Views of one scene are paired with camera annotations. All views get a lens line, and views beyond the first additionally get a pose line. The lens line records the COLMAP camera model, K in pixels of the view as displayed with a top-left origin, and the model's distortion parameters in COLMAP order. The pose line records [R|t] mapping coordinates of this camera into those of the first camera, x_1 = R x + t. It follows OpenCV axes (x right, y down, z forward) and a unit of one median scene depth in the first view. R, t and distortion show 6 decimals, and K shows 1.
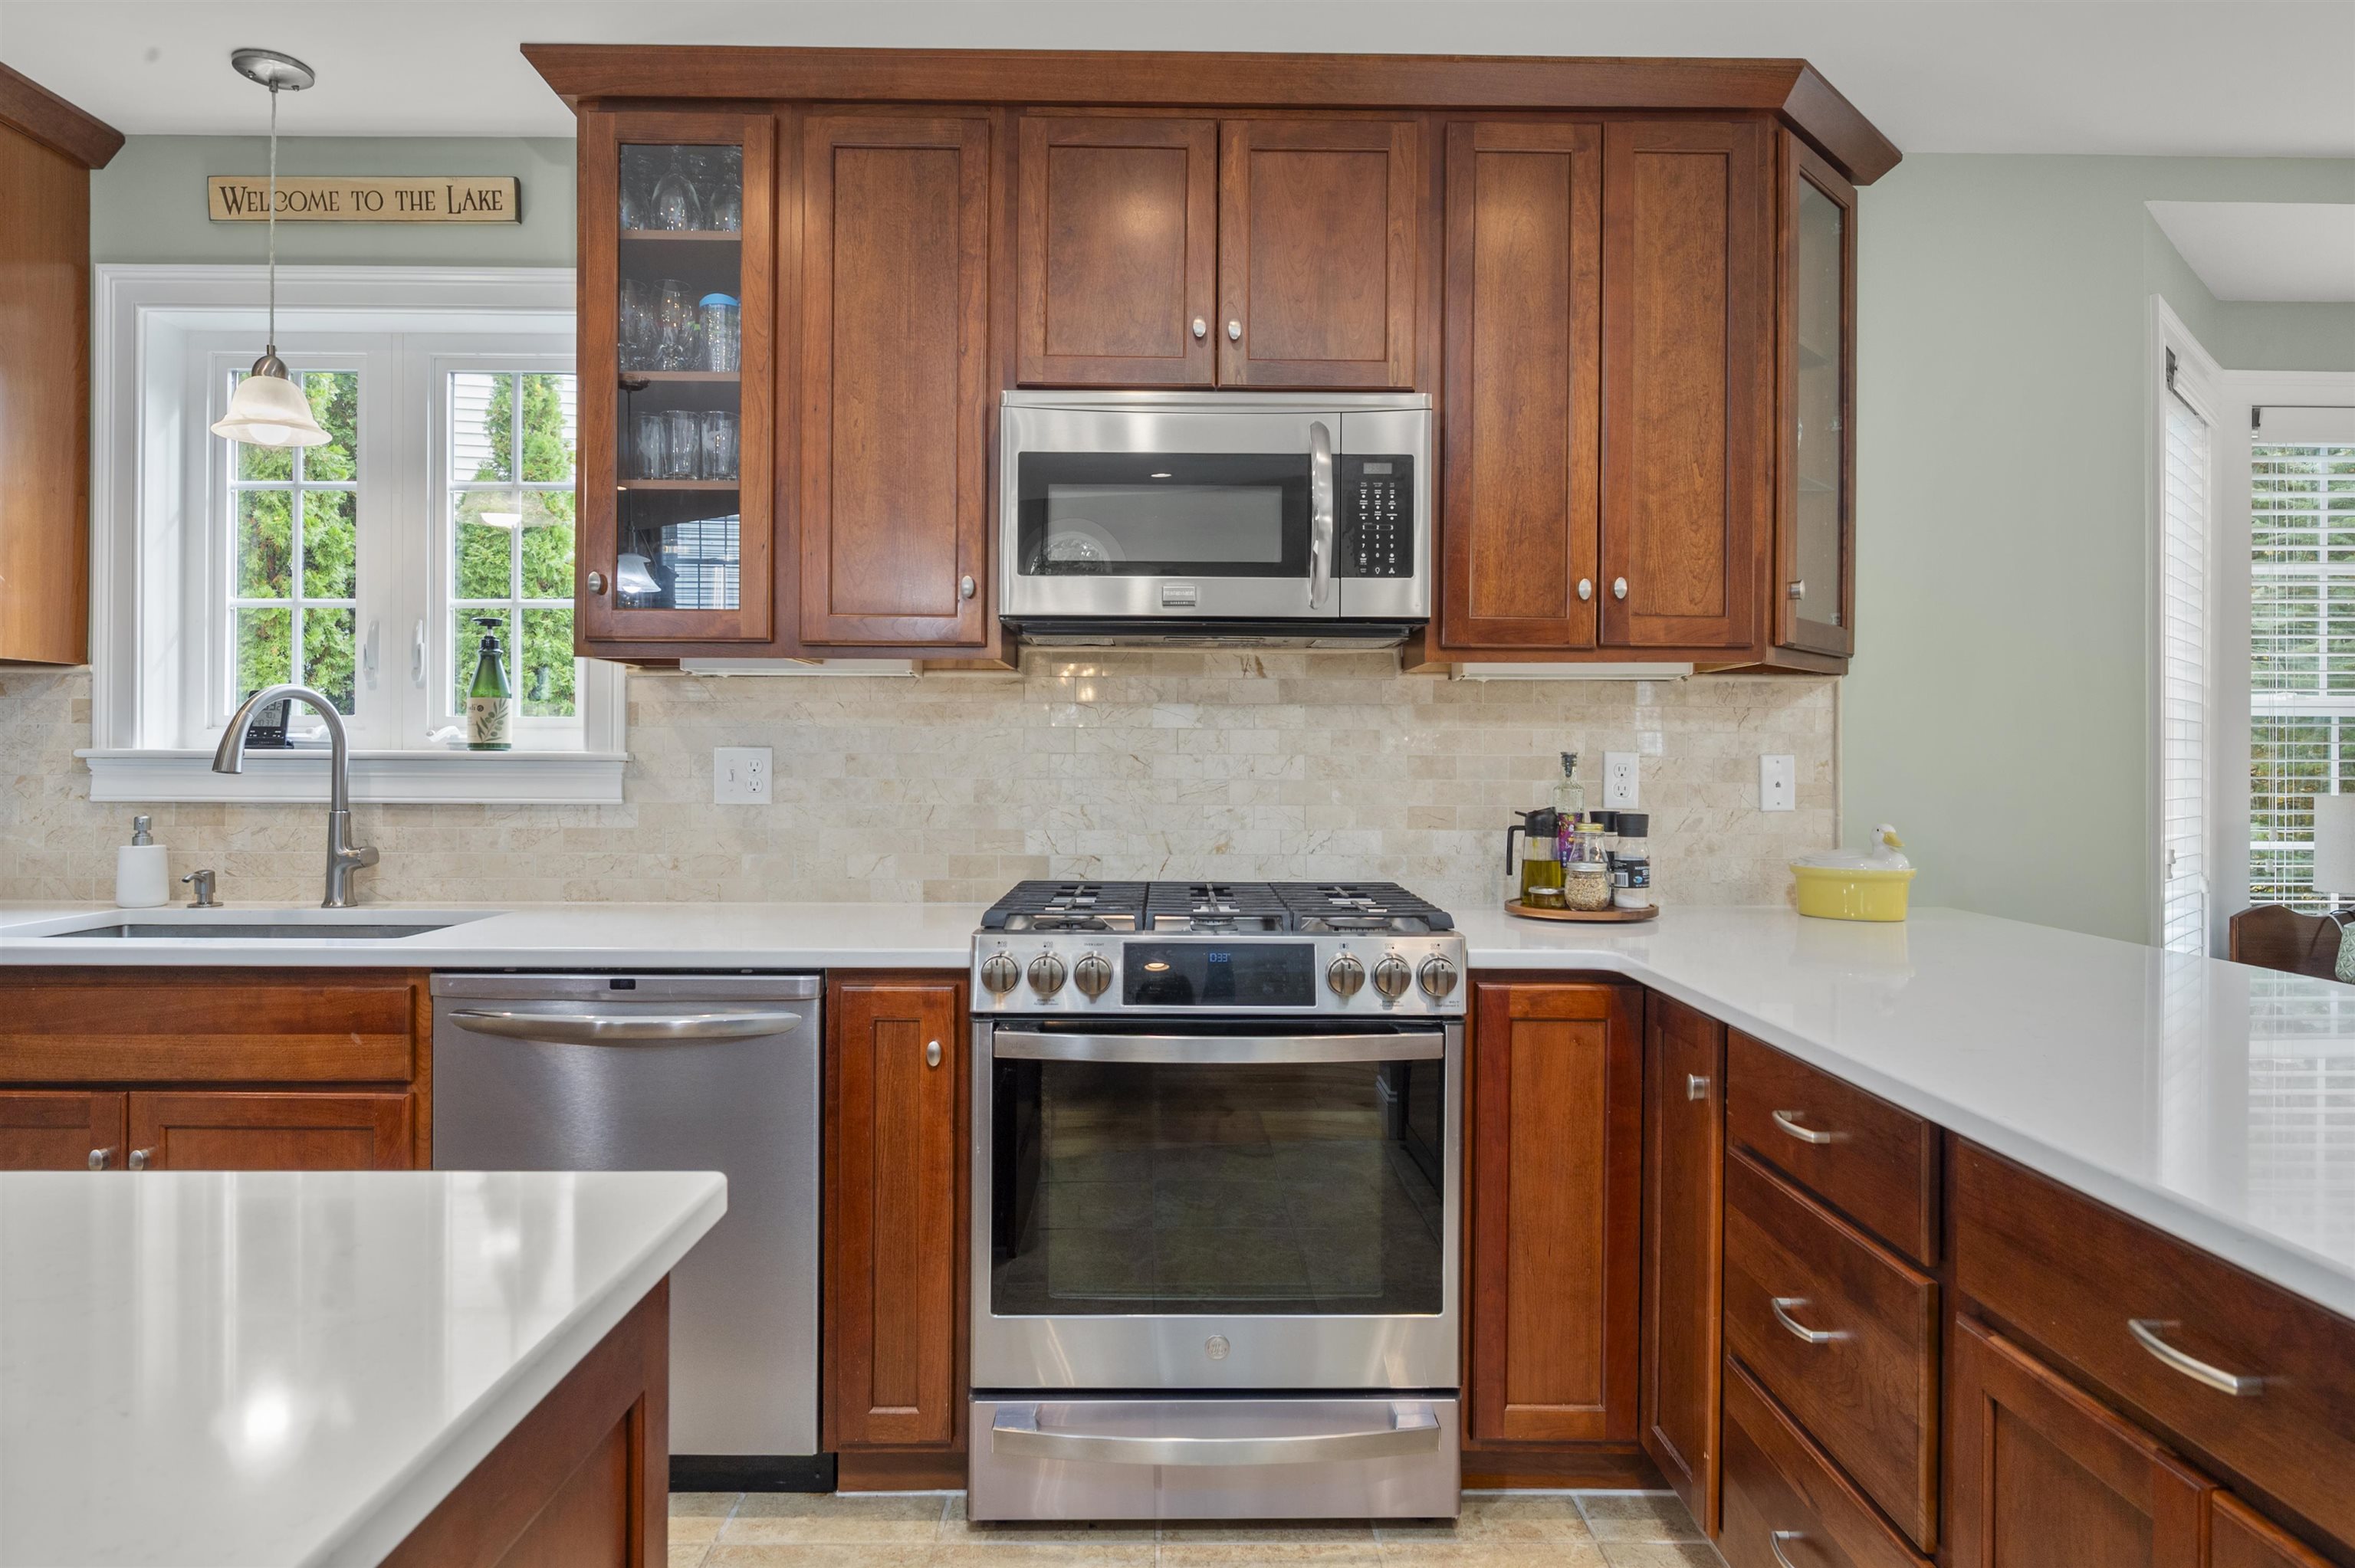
lens RADIAL K [[1362.2, 0, 1183.4], [0, 1362.2, 757.1], [0, 0, 1]] dist [-0.004708, 0.001378]
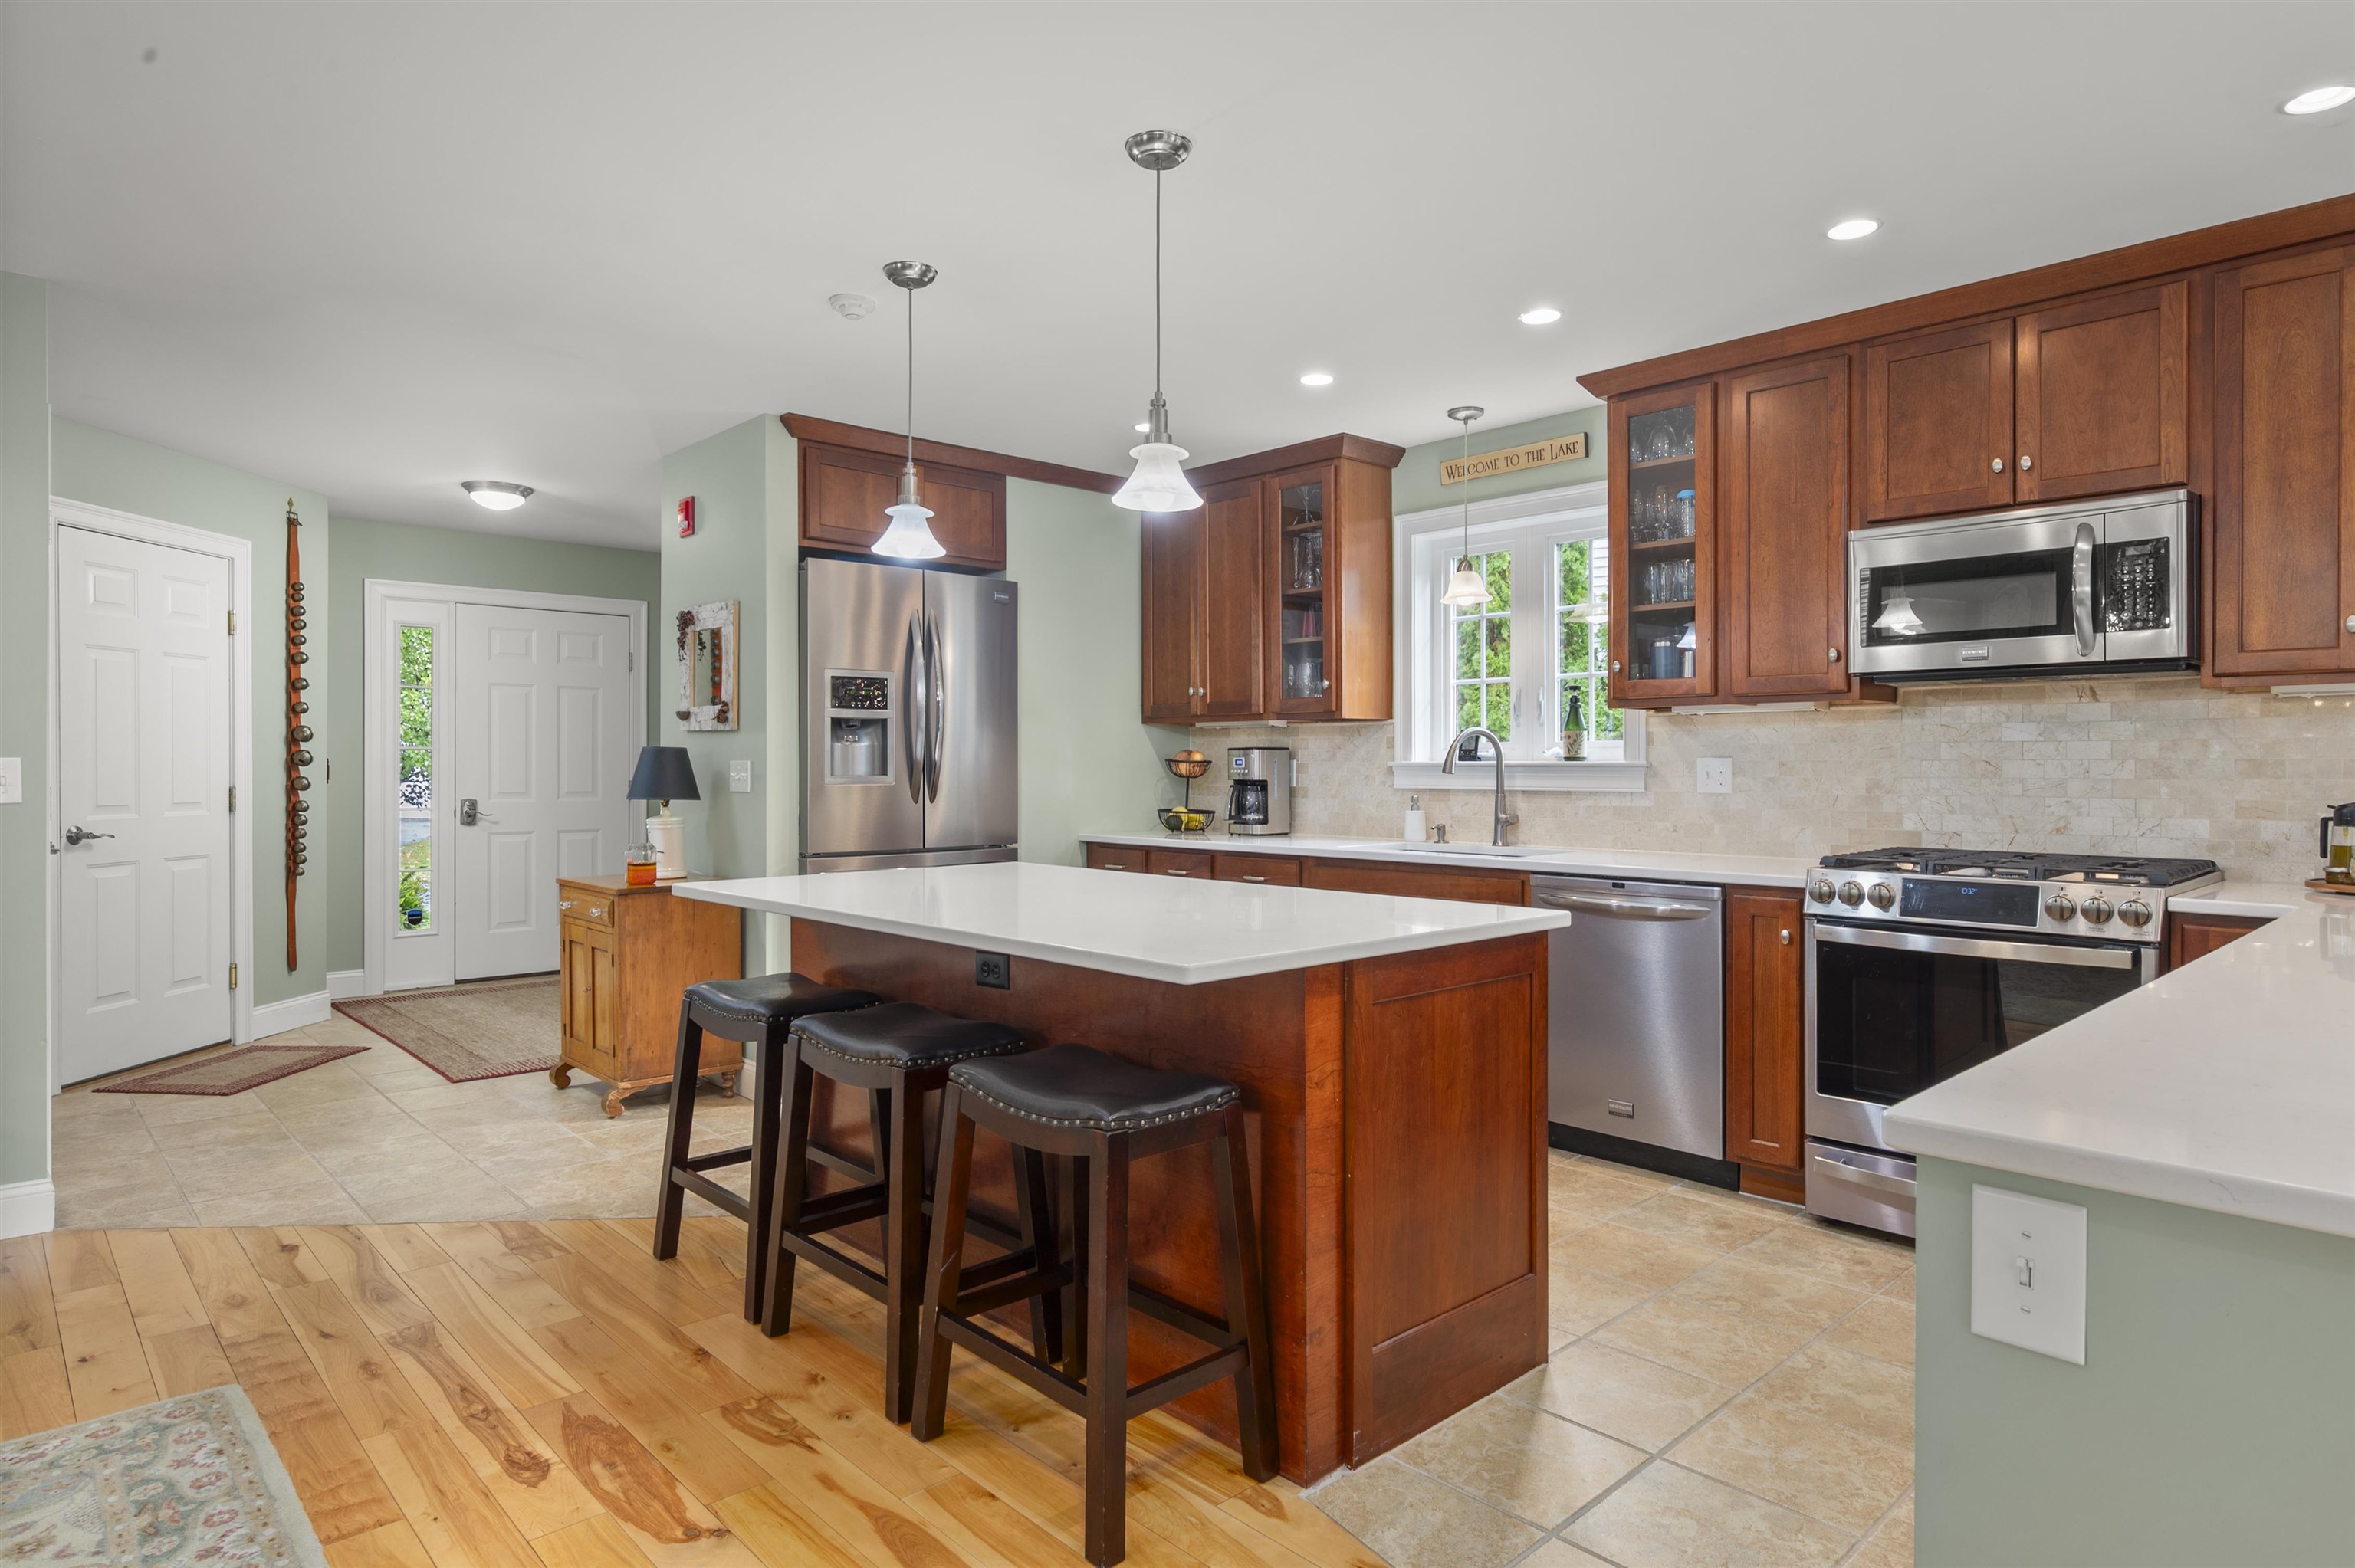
lens RADIAL K [[1323.6, 0, 1179.2], [0, 1323.6, 766.8], [0, 0, 1]] dist [0.000169, 0.000314]
pose [[0.669479, -0.004308, -0.742819, 0.446070], [0.005586, 0.999984, -0.000765, 0.001057], [0.742810, -0.003637, 0.669492, -0.556803]]
